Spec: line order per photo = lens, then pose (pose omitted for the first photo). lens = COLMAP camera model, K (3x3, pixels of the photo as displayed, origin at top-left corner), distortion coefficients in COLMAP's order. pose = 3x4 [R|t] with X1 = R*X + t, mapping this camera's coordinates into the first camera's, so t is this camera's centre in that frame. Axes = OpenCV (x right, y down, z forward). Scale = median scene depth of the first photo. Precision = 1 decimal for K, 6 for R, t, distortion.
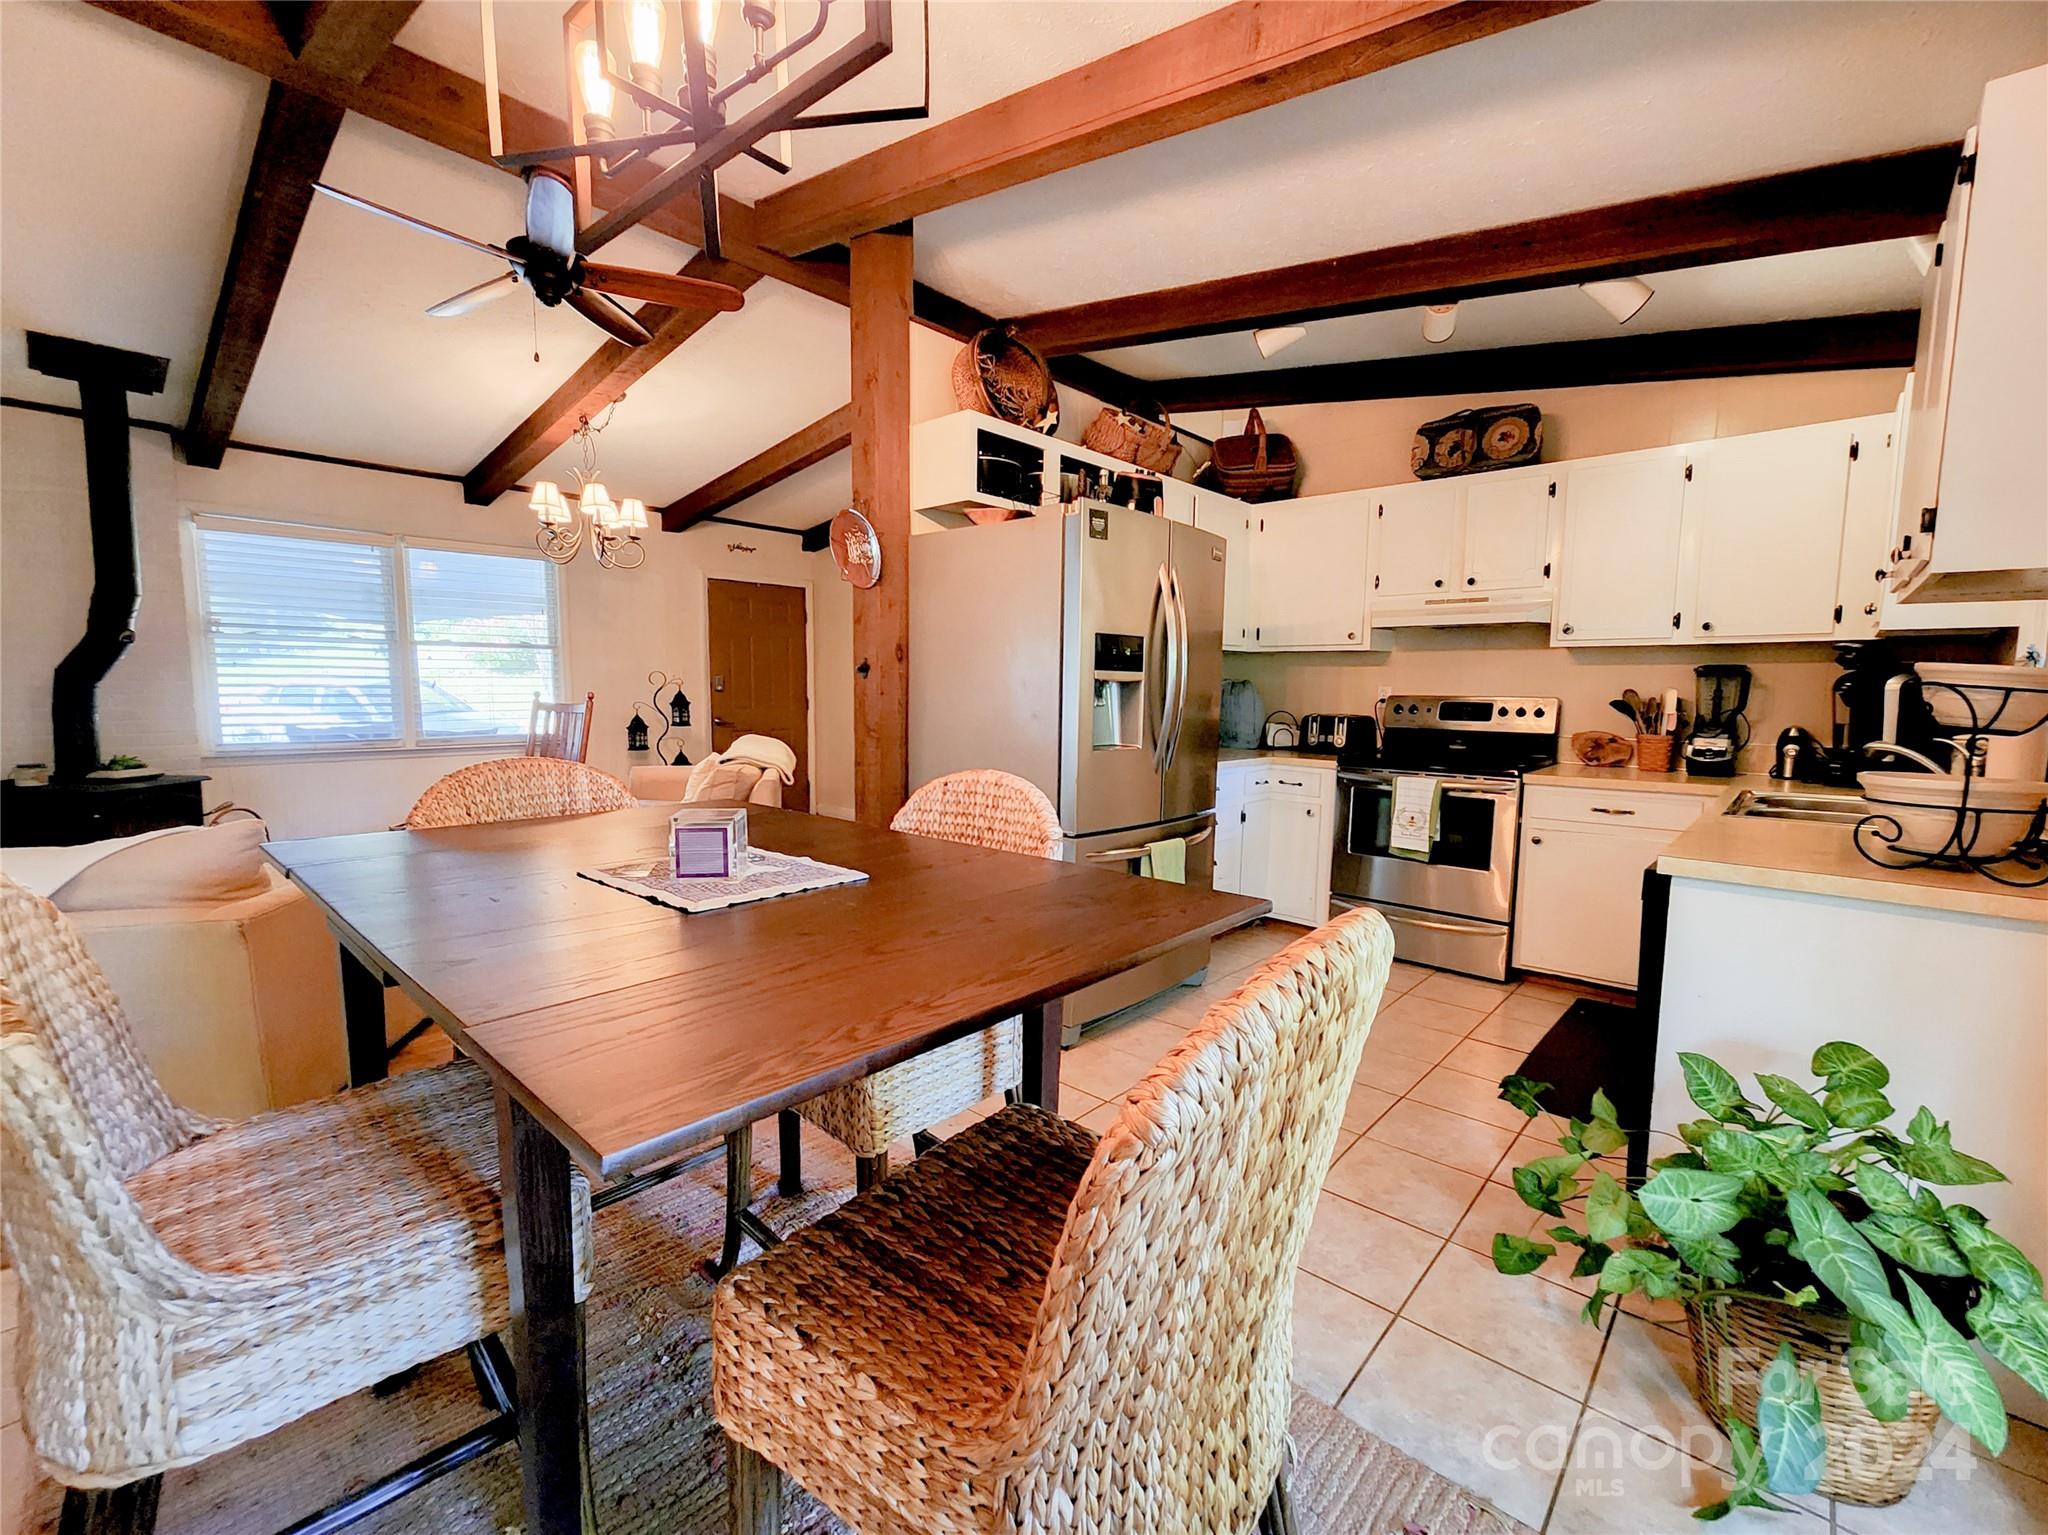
lens RADIAL K [[867.5, 0, 1030.1], [0, 867.5, 777.1], [0, 0, 1]] dist [-0.000792, -0.000084]
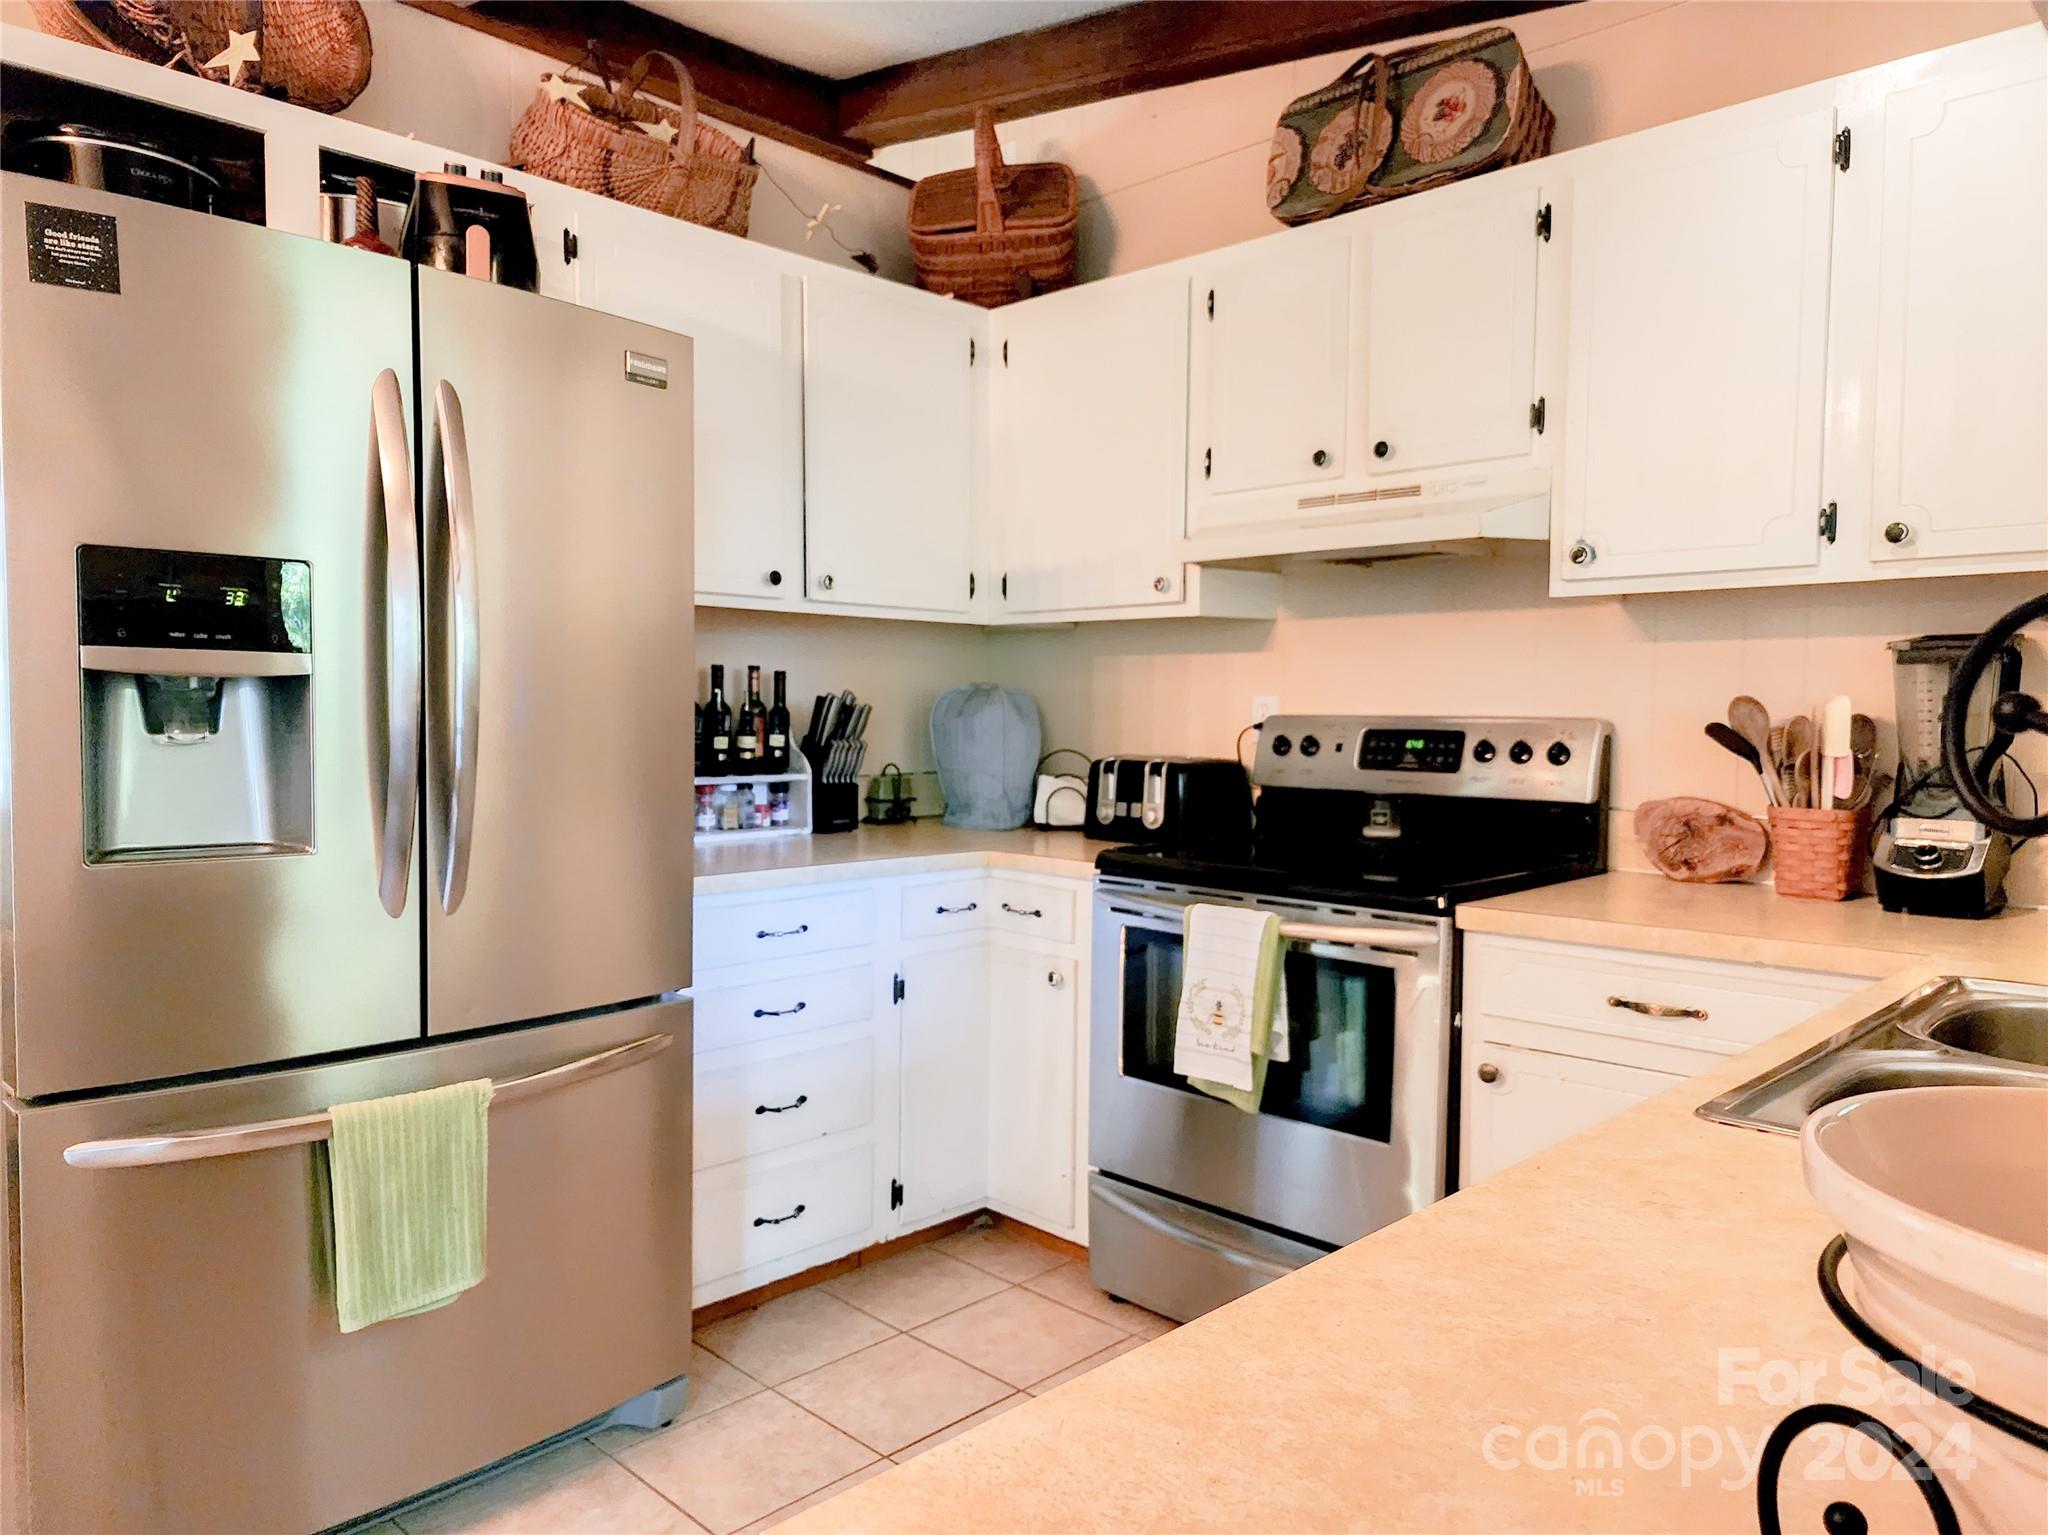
lens RADIAL K [[1361.1, 0, 1023.9], [0, 1361.1, 781.7], [0, 0, 1]] dist [0.056674, -0.056834]
pose [[0.998833, -0.000278, -0.048302, 0.370402], [-0.002078, 0.998810, -0.048718, -0.027965], [0.048258, 0.048762, 0.997644, 0.326722]]
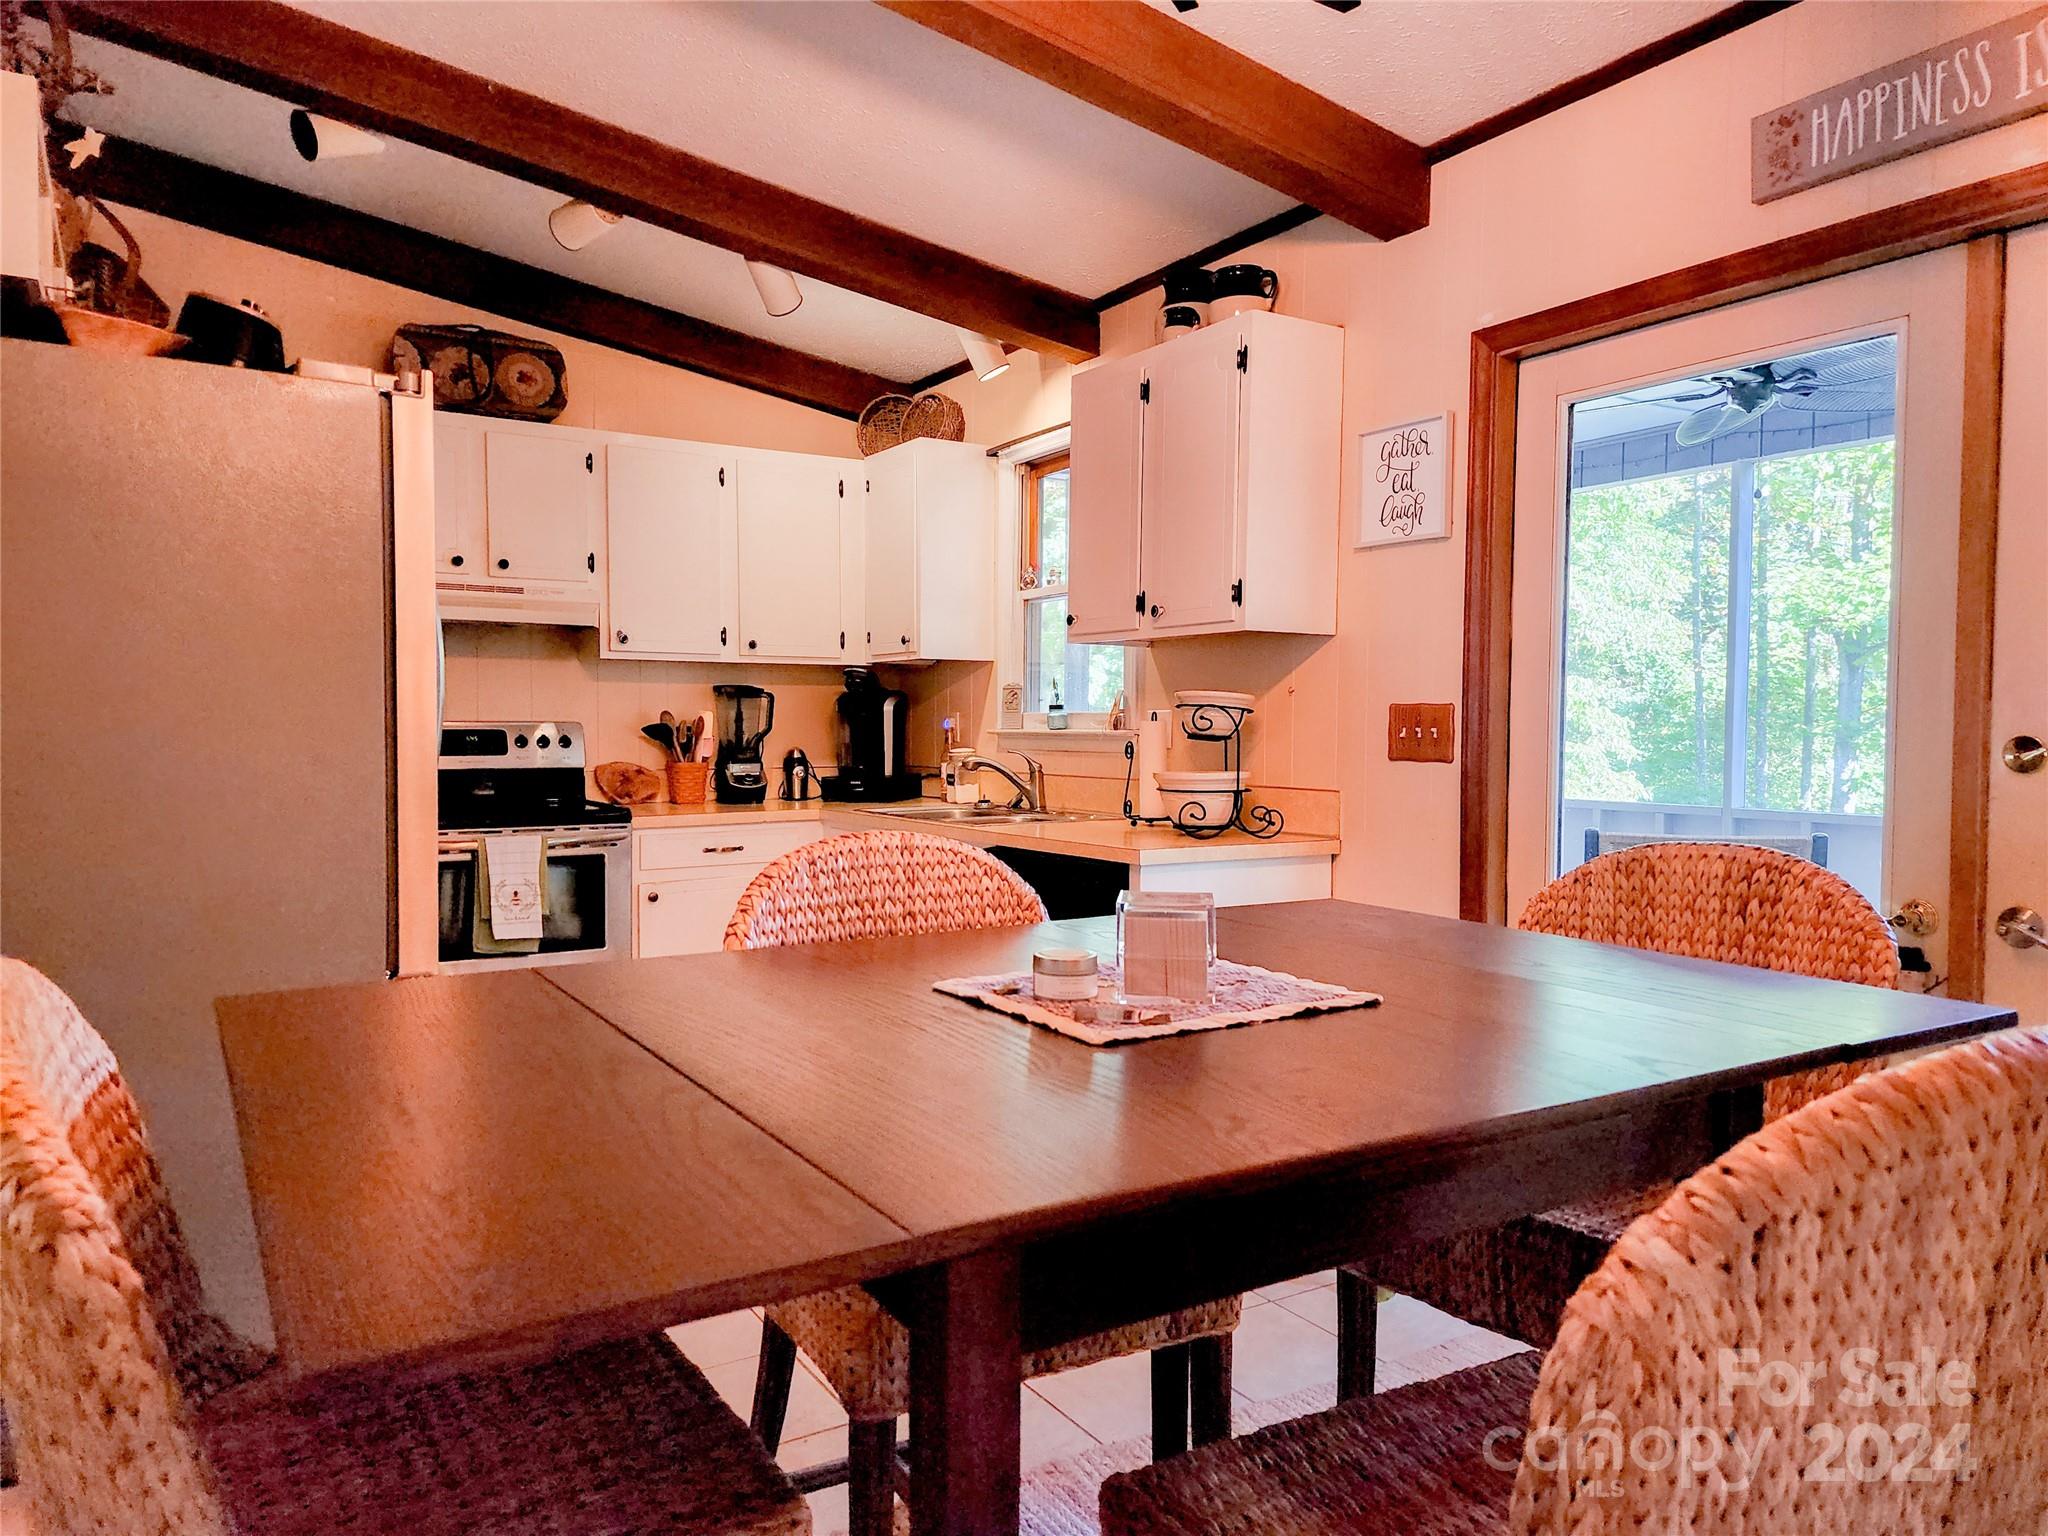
lens RADIAL K [[1361.1, 0, 1023.9], [0, 1361.1, 782.2], [0, 0, 1]] dist [0.056674, -0.056834]
pose [[0.268301, -0.051888, 0.961937, -0.501316], [0.099701, 0.994682, 0.025846, -0.029963], [-0.958162, 0.088972, 0.272047, 0.288198]]
